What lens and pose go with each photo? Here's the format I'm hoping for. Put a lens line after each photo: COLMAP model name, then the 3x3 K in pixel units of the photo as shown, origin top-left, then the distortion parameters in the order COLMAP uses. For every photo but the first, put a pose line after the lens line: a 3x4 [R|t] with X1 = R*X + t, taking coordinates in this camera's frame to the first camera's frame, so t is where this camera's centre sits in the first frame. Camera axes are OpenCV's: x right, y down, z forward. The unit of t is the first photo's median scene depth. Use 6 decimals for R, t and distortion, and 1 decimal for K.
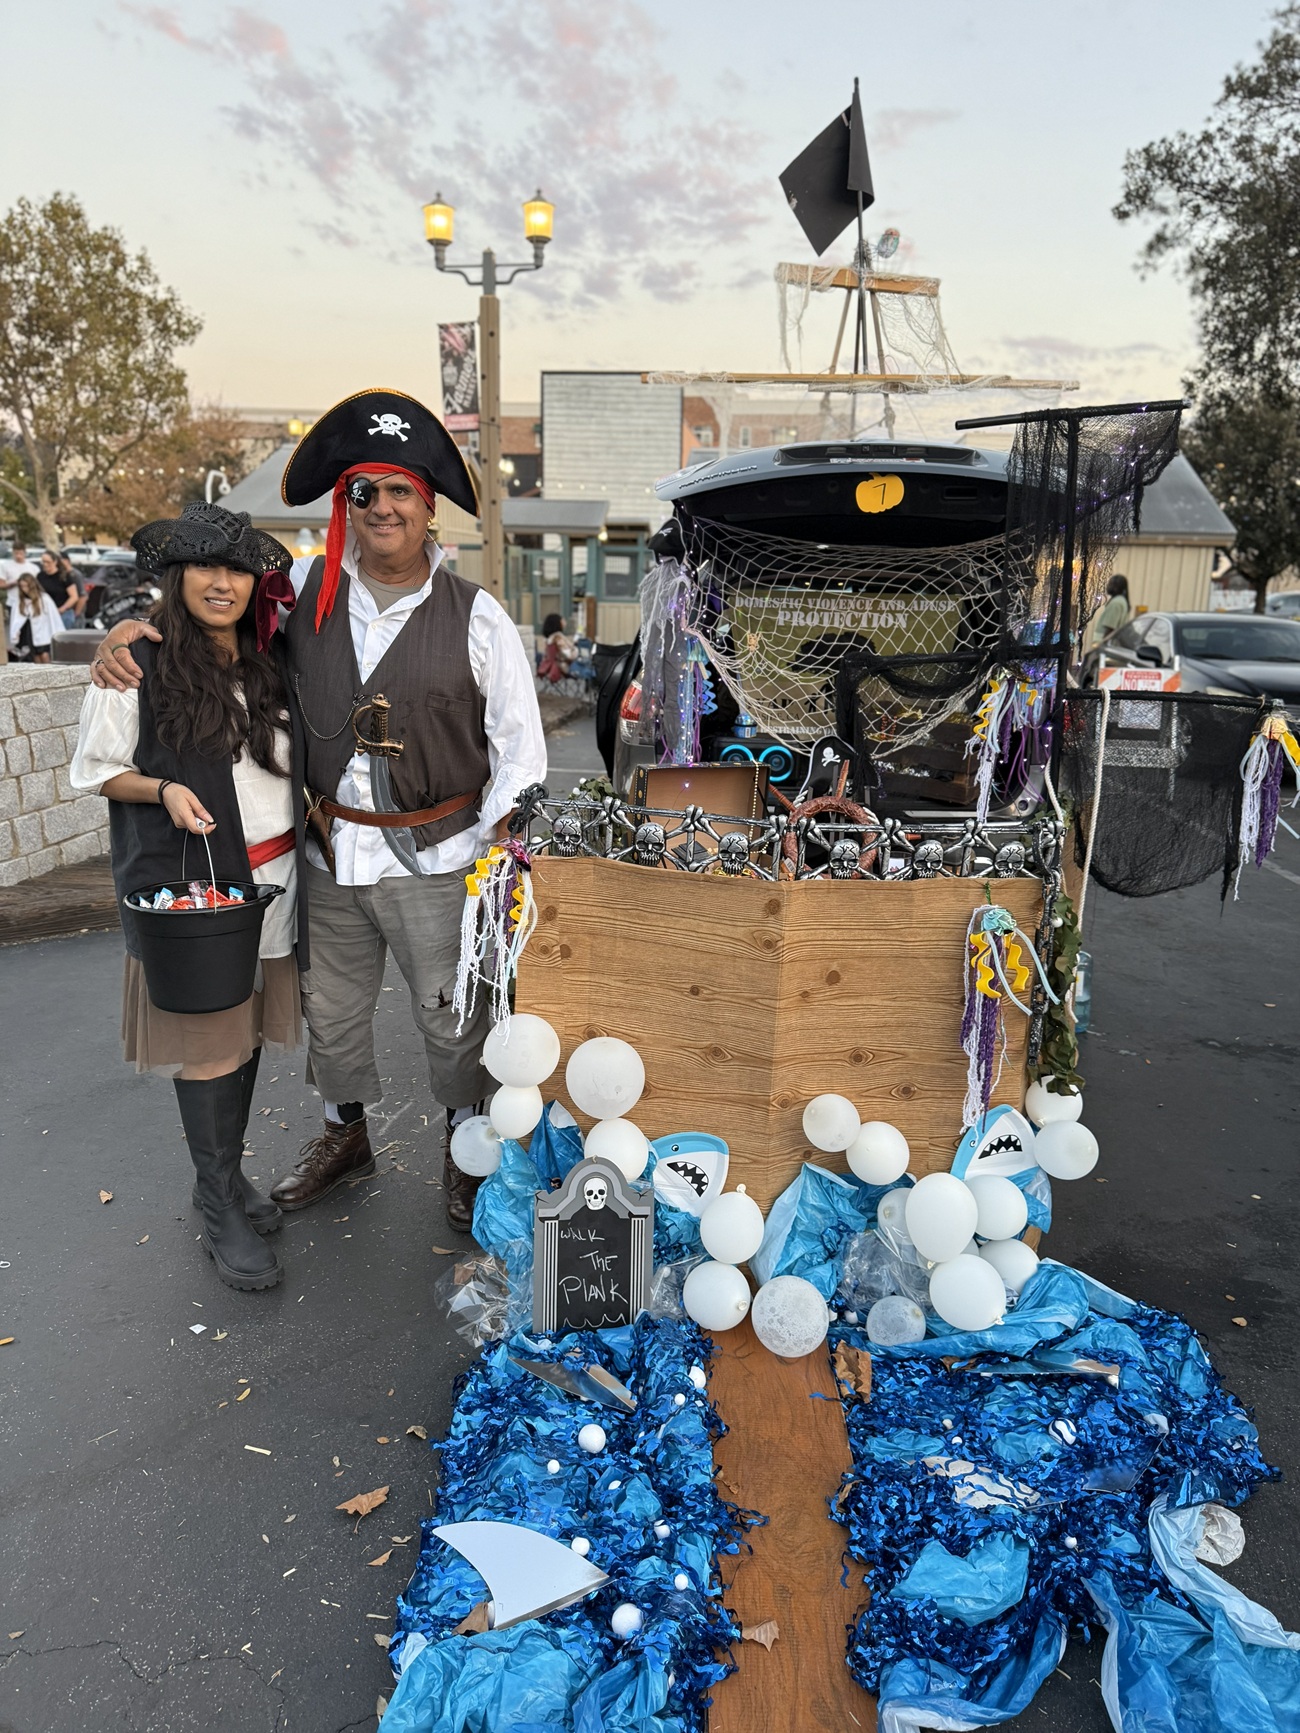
lens RADIAL K [[1233.6, 0, 673.5], [0, 1233.6, 865.7], [0, 0, 1]] dist [0.029810, -0.050887]
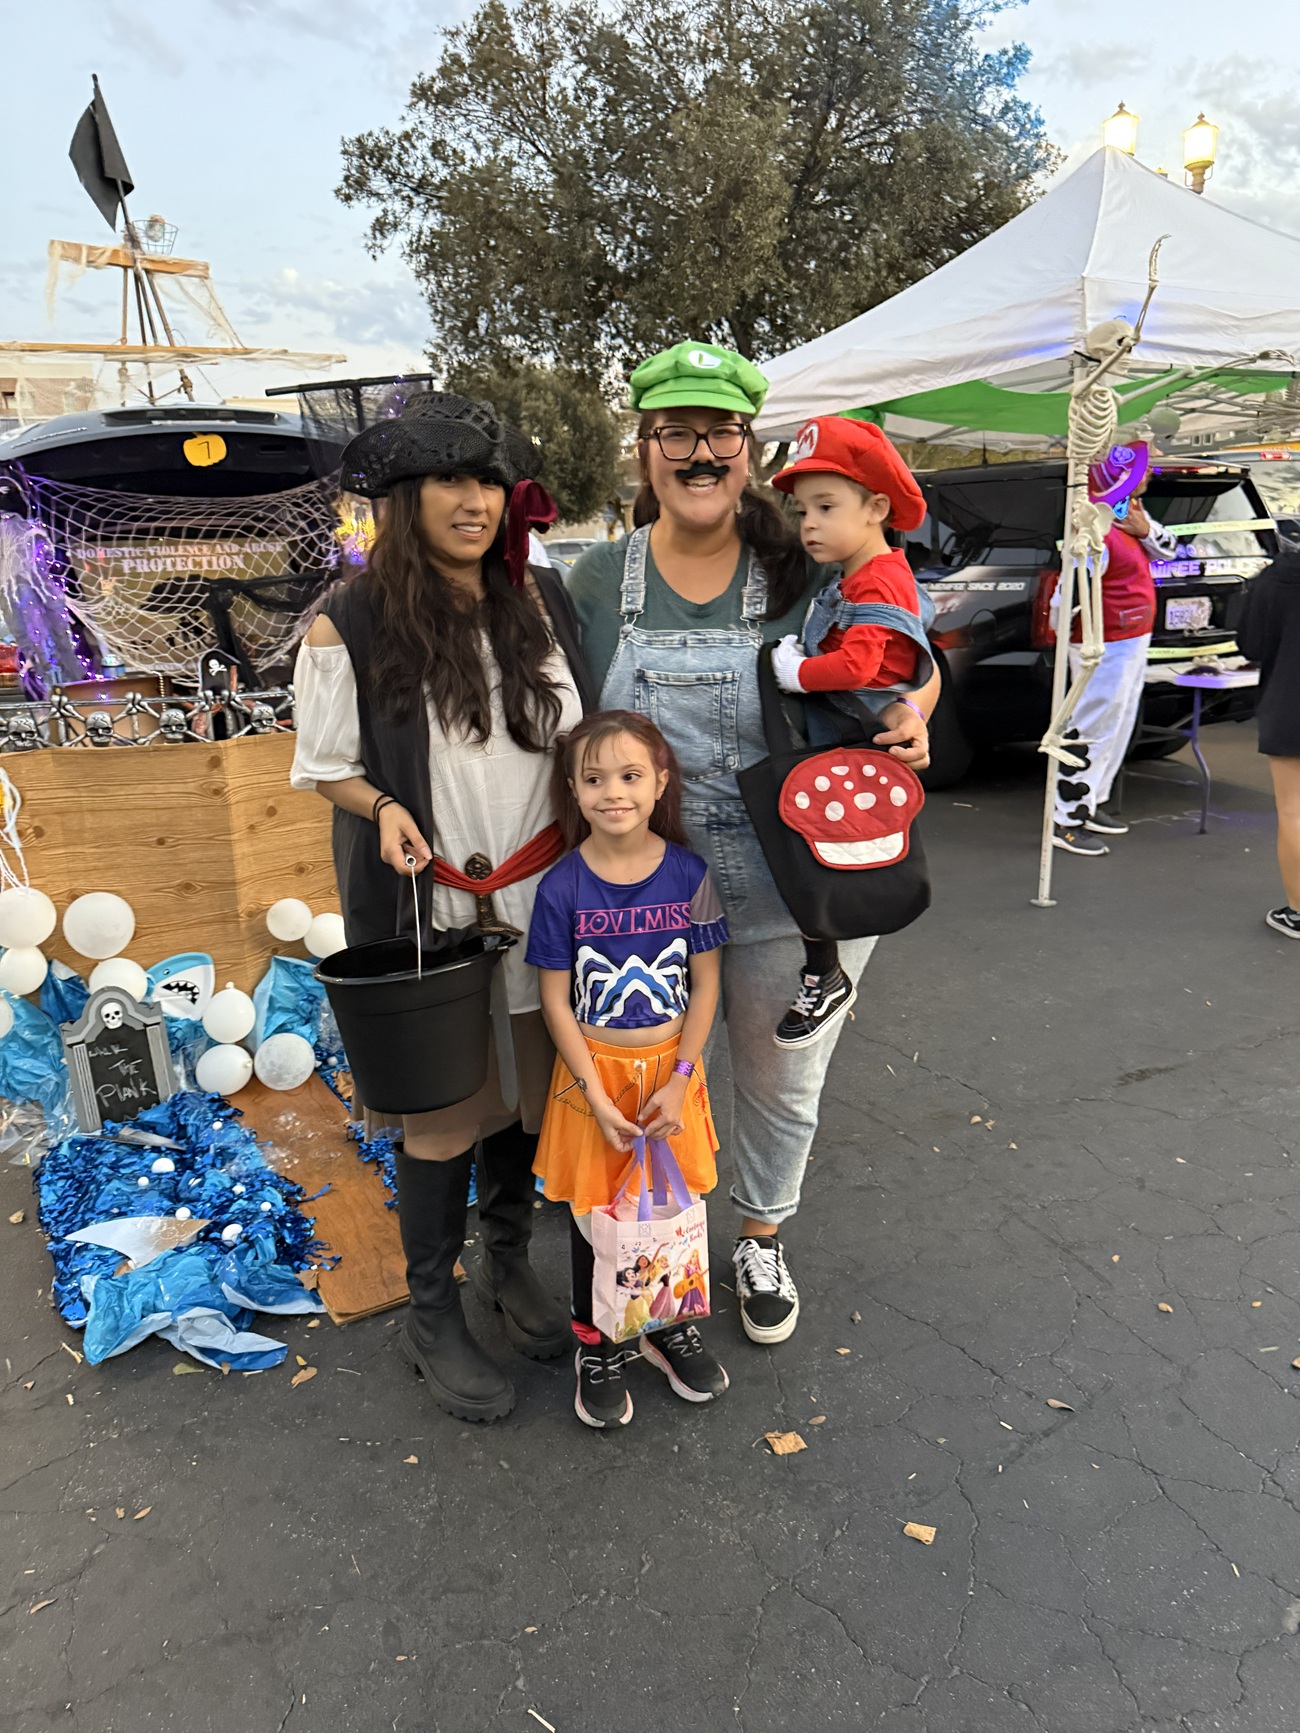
lens RADIAL K [[1233.6, 0, 673.5], [0, 1233.6, 865.7], [0, 0, 1]] dist [0.029810, -0.050887]
pose [[0.851383, -0.187487, 0.489893, -0.091830], [0.176264, 0.981890, 0.069451, 0.074060], [-0.494042, 0.027221, 0.869012, -0.205617]]
